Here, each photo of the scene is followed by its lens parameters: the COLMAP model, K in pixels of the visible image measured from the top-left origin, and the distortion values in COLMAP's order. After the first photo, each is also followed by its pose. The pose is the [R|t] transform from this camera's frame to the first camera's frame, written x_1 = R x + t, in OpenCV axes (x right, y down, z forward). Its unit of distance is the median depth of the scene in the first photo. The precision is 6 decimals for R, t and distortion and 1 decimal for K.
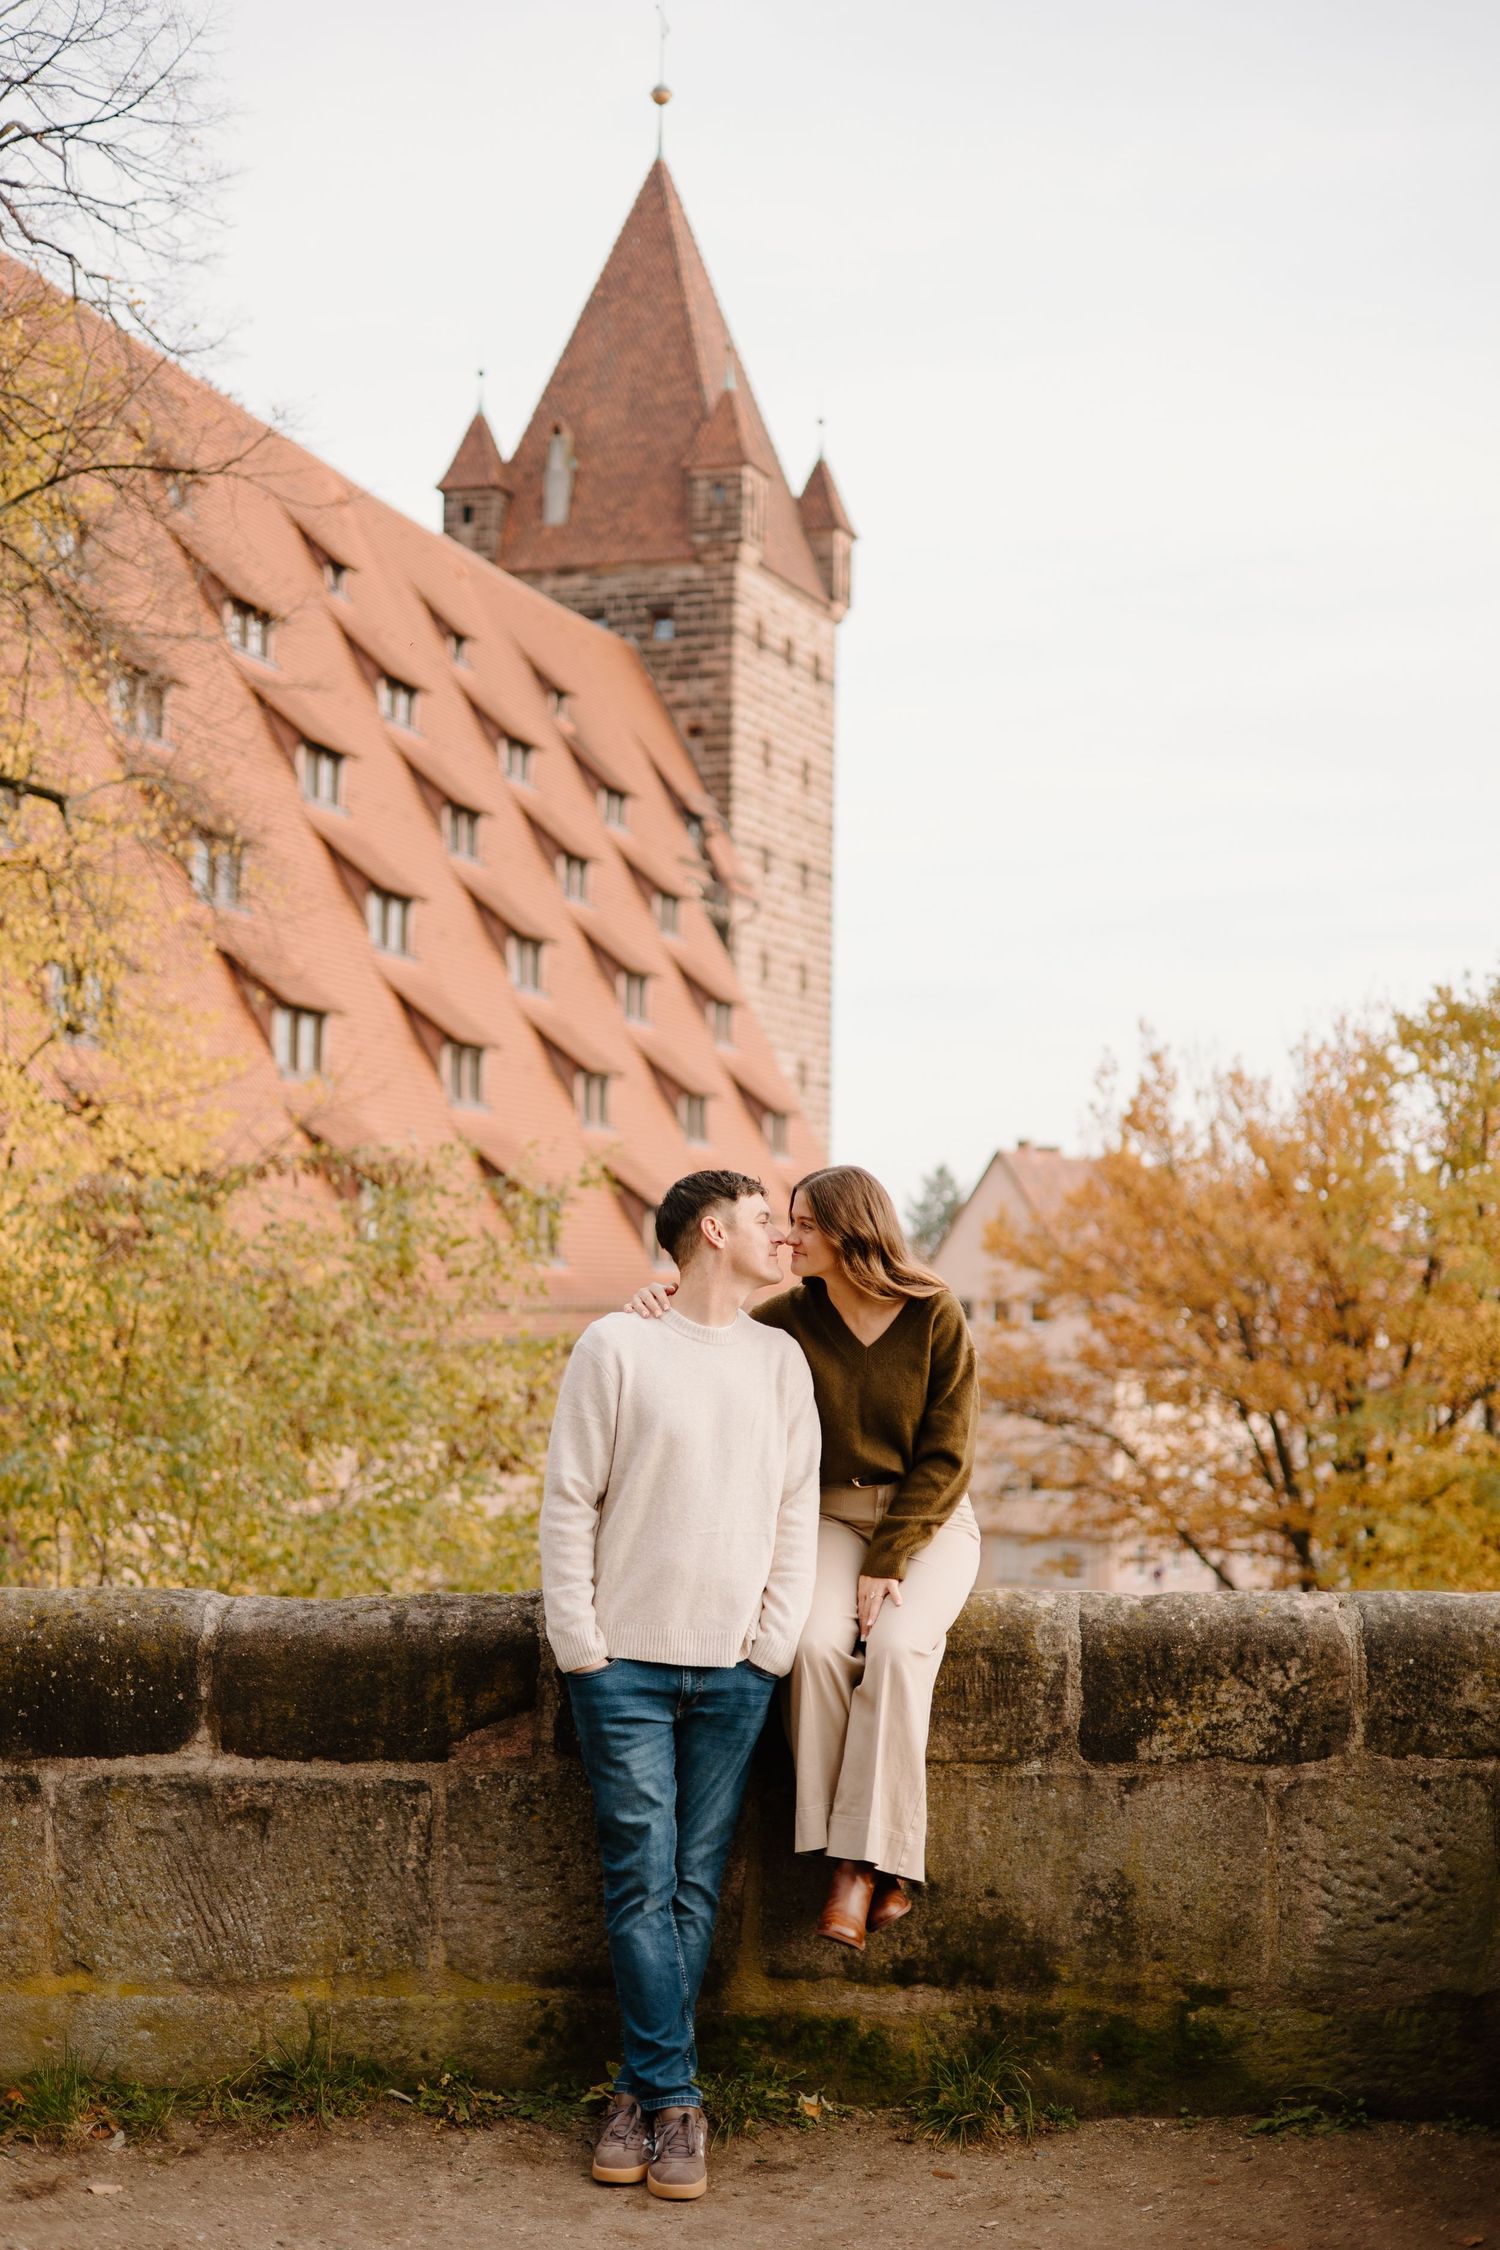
lens RADIAL K [[3104.9, 0, 710.3], [0, 3104.9, 1119.7], [0, 0, 1]] dist [0.023737, 0.030338]
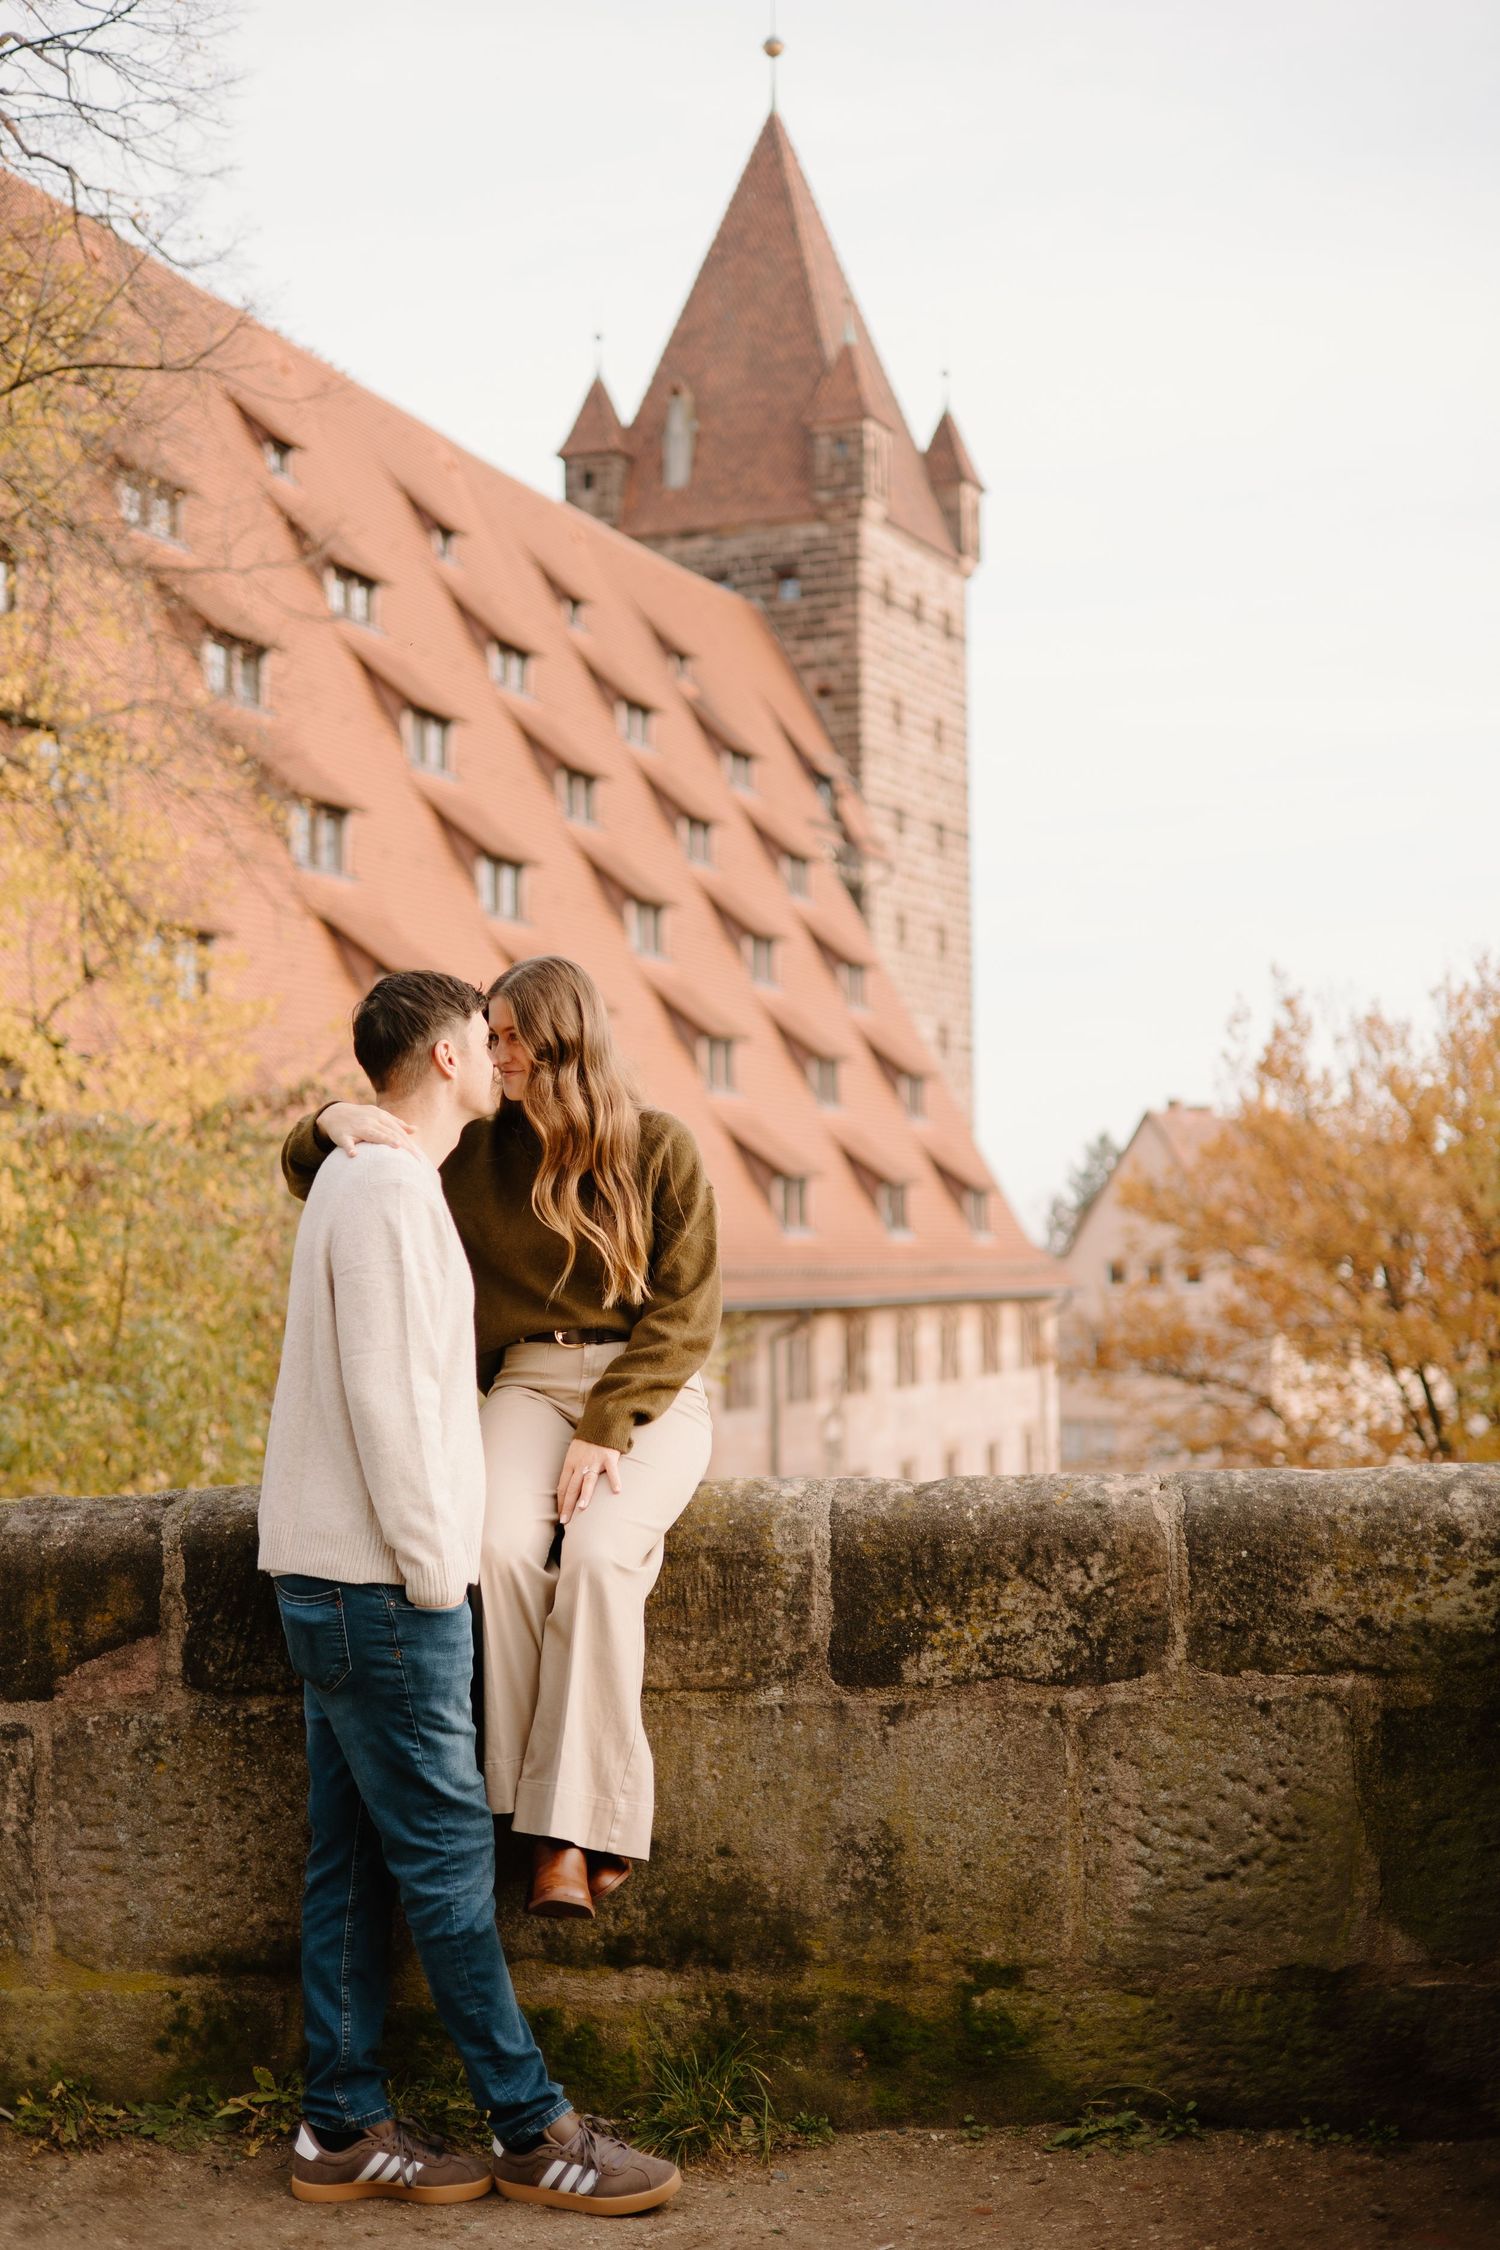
lens RADIAL K [[3104.9, 0, 710.3], [0, 3104.9, 1119.7], [0, 0, 1]] dist [0.023737, 0.030338]
pose [[0.998196, -0.026357, -0.053954, 0.133303], [0.026727, 0.999624, 0.006145, 0.053838], [0.053771, -0.007576, 0.998525, 0.196327]]
